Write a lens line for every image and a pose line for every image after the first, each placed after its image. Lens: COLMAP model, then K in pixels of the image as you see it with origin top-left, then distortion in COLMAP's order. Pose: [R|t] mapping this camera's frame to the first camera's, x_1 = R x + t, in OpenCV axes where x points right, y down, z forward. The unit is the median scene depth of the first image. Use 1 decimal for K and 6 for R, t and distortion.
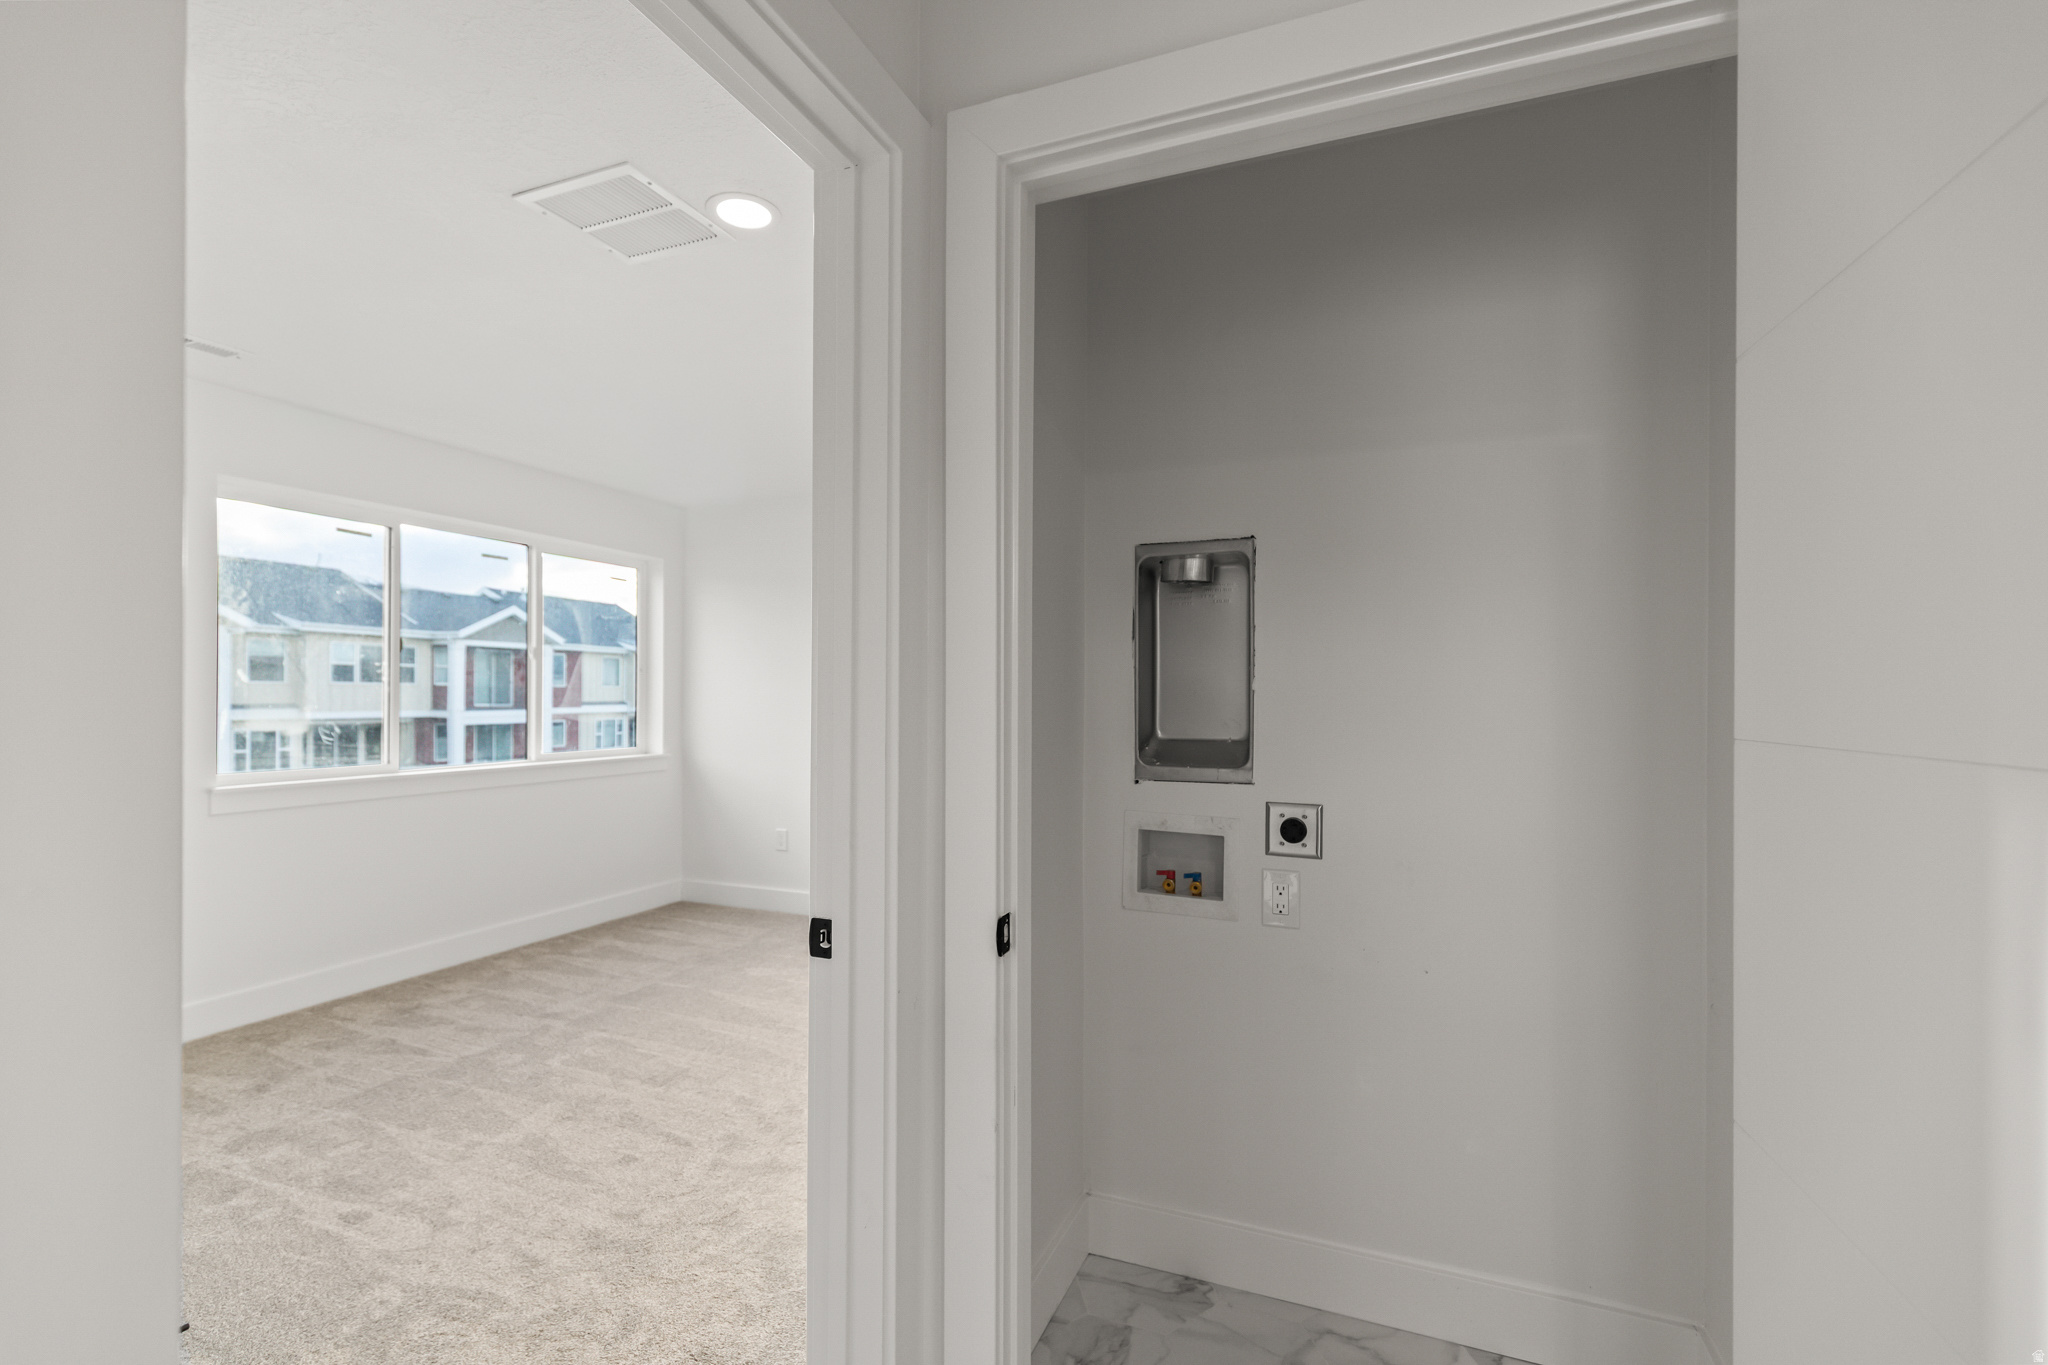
lens RADIAL K [[928.0, 0, 1029.9], [0, 928.0, 694.3], [0, 0, 1]] dist [0.004731, -0.002203]
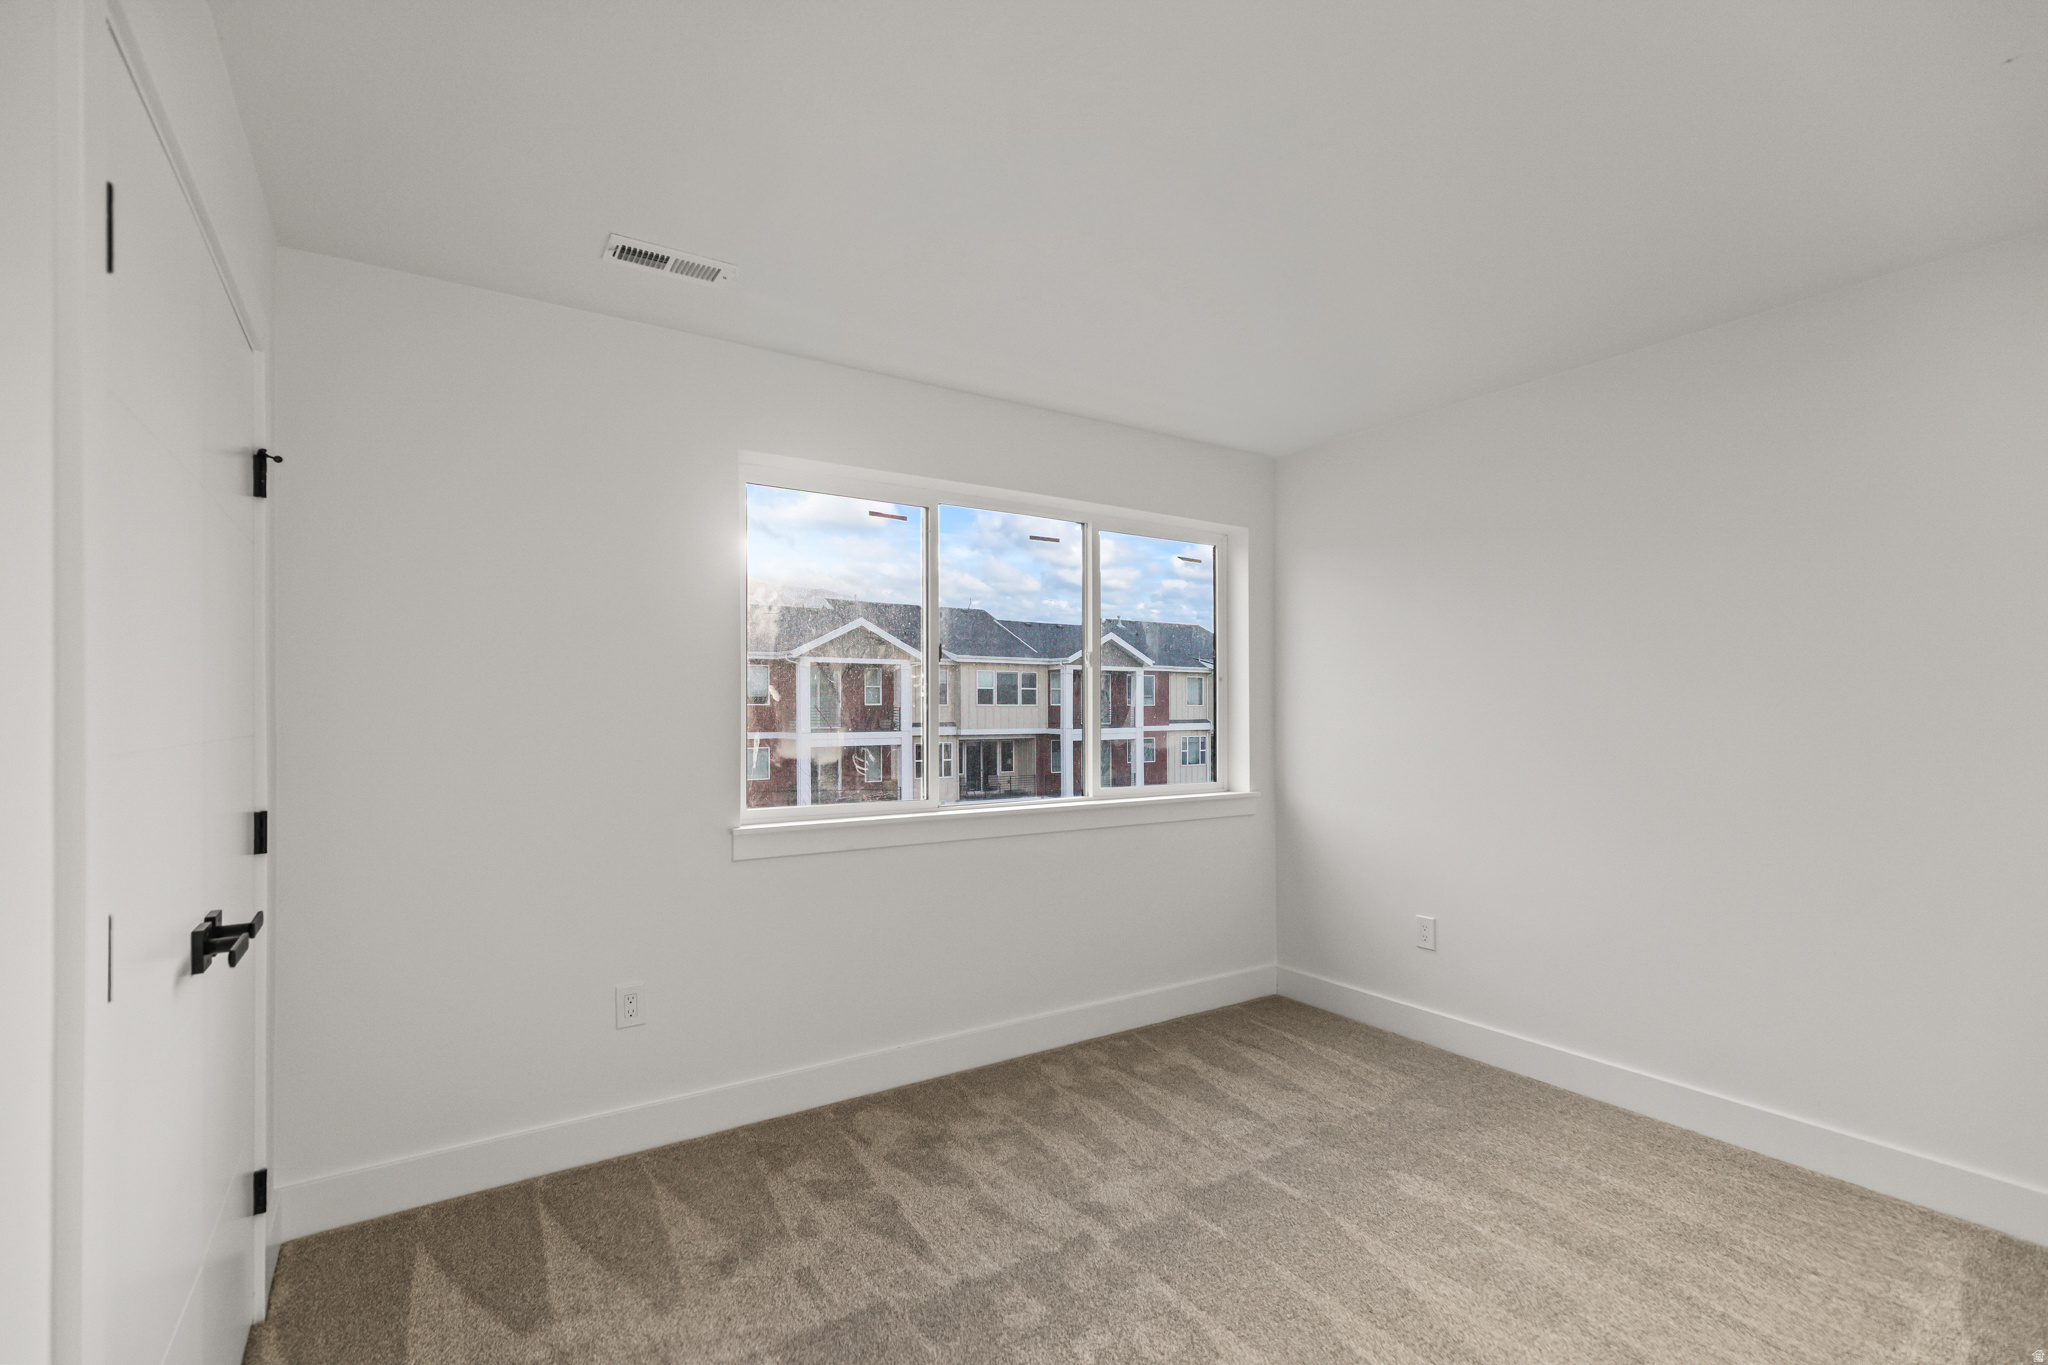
lens RADIAL K [[928.0, 0, 1029.7], [0, 928.0, 698.6], [0, 0, 1]] dist [0.004731, -0.002203]
pose [[0.824845, -0.016087, -0.565129, -0.148087], [0.007944, 0.999826, -0.016865, 0.001323], [0.565303, 0.009422, 0.824830, 0.356384]]
